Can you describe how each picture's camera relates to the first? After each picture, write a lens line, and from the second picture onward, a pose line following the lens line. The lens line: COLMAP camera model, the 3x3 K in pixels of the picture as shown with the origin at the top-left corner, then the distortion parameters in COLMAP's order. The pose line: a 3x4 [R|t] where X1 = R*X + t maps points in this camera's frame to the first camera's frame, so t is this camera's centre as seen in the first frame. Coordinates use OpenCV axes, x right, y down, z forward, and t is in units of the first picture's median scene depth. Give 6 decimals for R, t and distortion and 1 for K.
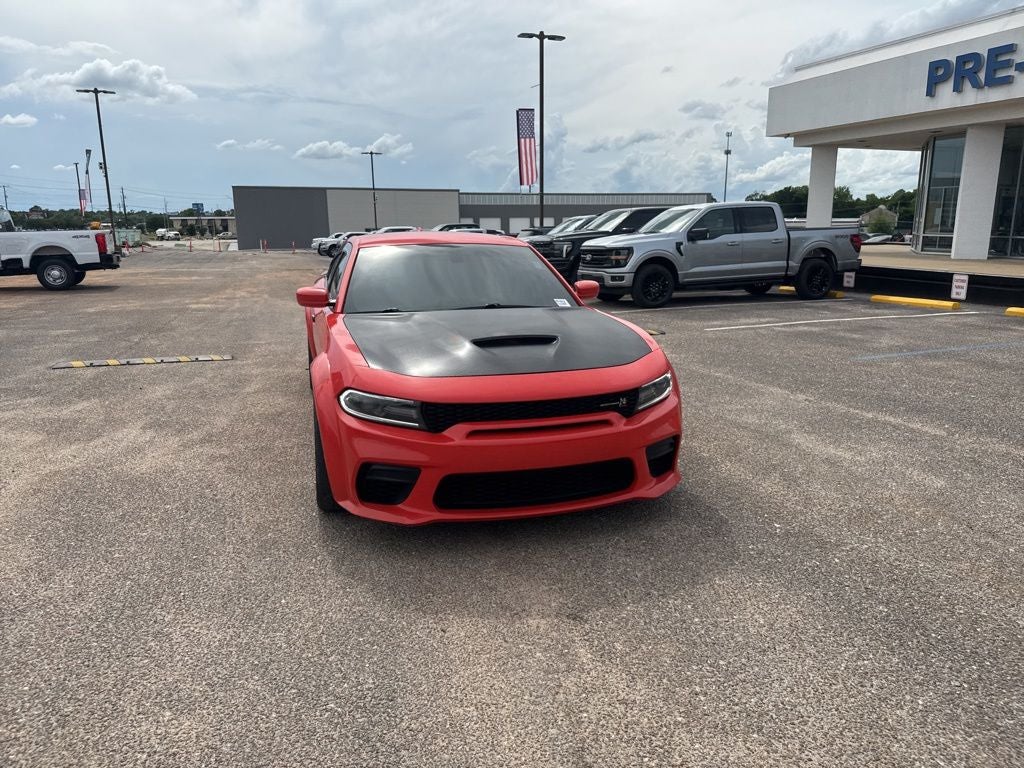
lens RADIAL K [[721.0, 0, 504.7], [0, 721.0, 394.9], [0, 0, 1]] dist [0.031744, -0.048377]
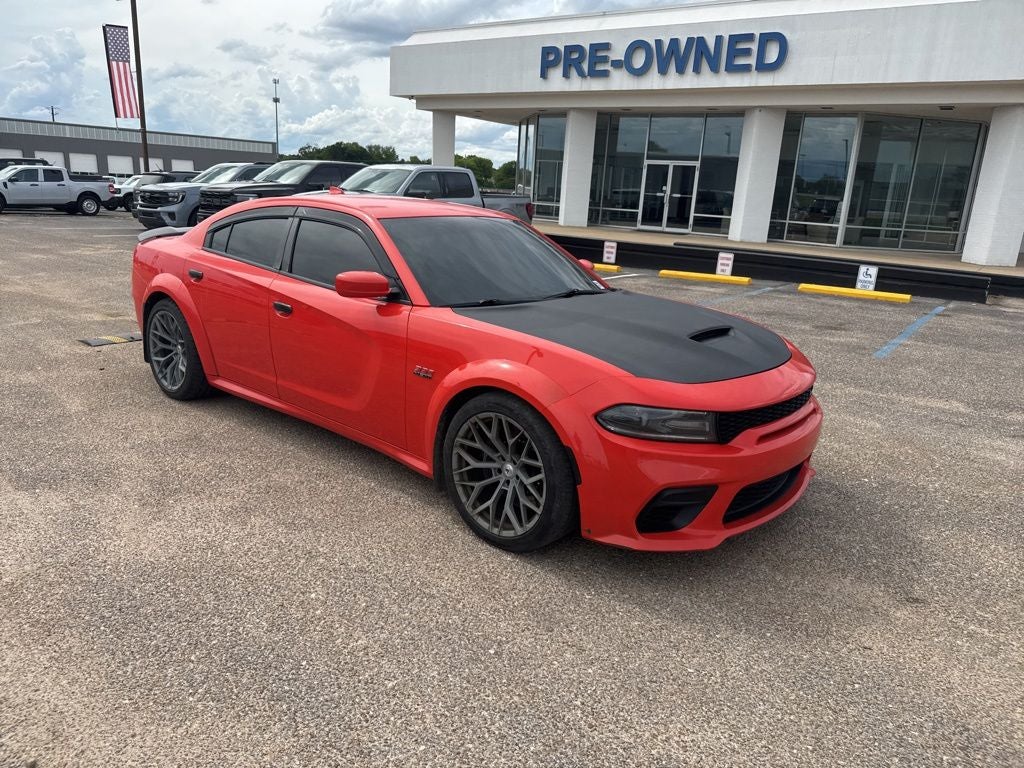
lens RADIAL K [[721.0, 0, 506.9], [0, 721.0, 398.3], [0, 0, 1]] dist [0.031744, -0.048377]
pose [[0.834199, -0.104305, 0.541509, -0.184230], [0.067733, 0.993894, 0.087099, -0.023340], [-0.547288, -0.035980, 0.836171, 0.087514]]
